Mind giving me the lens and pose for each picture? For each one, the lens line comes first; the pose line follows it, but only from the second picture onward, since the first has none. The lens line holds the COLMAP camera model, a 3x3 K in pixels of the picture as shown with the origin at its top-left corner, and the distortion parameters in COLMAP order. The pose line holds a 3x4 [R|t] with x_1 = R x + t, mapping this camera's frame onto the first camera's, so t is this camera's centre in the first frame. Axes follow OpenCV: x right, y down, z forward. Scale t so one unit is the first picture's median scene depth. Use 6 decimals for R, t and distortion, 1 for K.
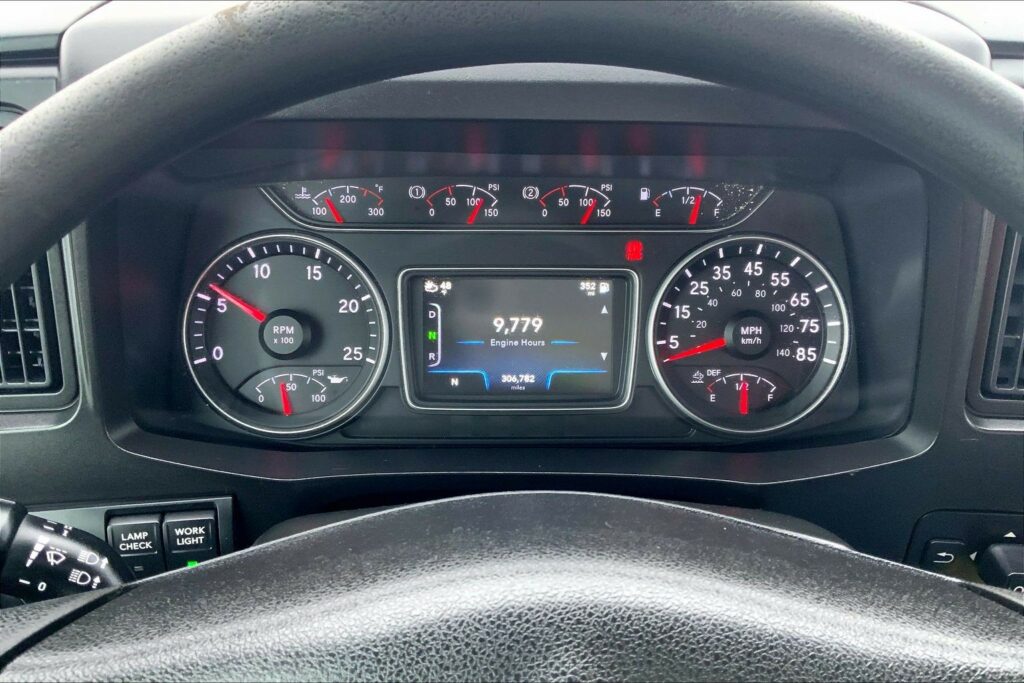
lens RADIAL K [[847.0, 0, 498.7], [0, 847.0, 336.6], [0, 0, 1]] dist [0.096659, -0.177792]
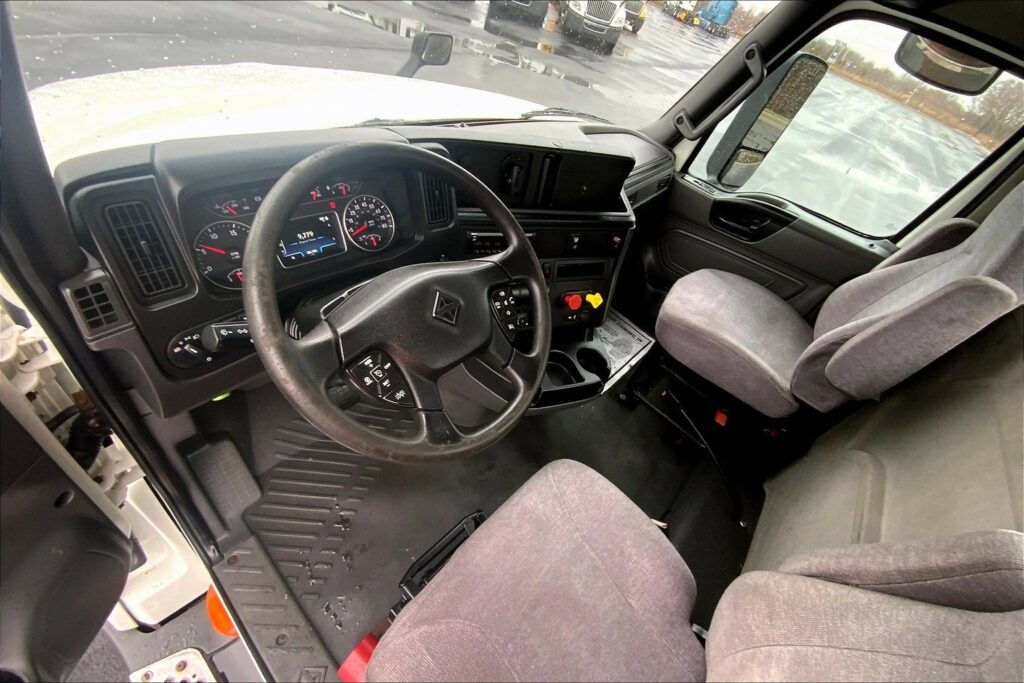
lens RADIAL K [[417.7, 0, 511.6], [0, 417.7, 341.3], [0, 0, 1]] dist [0.001729, -0.001756]
pose [[0.658637, -0.390750, 0.643049, -0.651717], [0.233036, 0.918504, 0.319444, 0.031565], [-0.715466, -0.060544, 0.696019, -0.705325]]
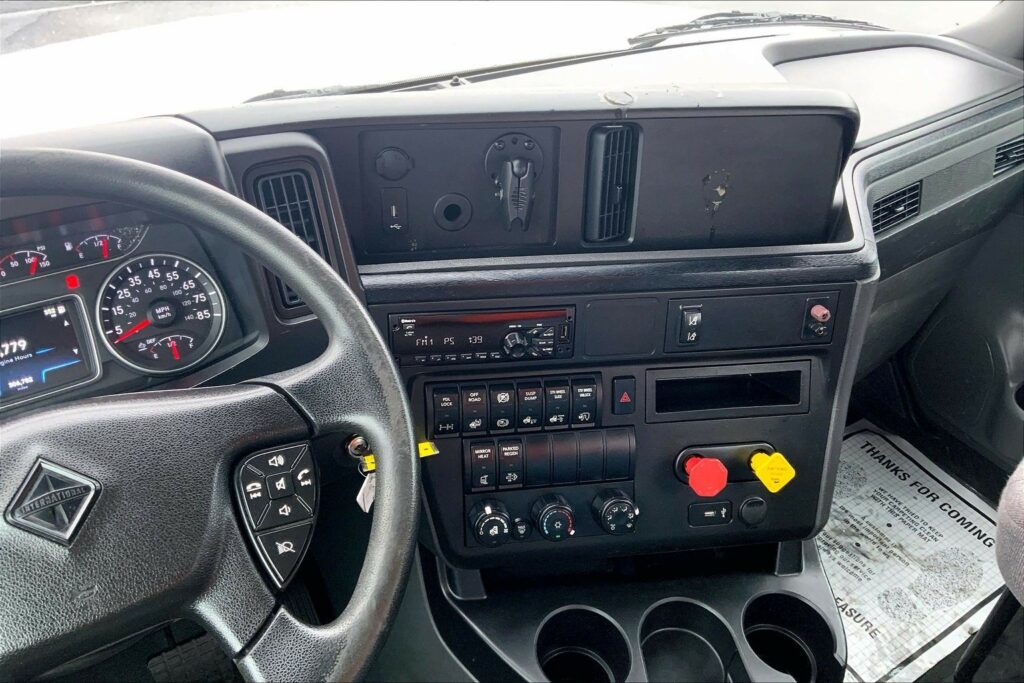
lens RADIAL K [[847.0, 0, 505.7], [0, 847.0, 340.7], [0, 0, 1]] dist [0.096659, -0.177792]
pose [[0.845415, -0.292100, 0.447160, 0.093742], [0.295574, 0.953185, 0.063831, 0.139880], [-0.444871, 0.078205, 0.892174, -0.781606]]
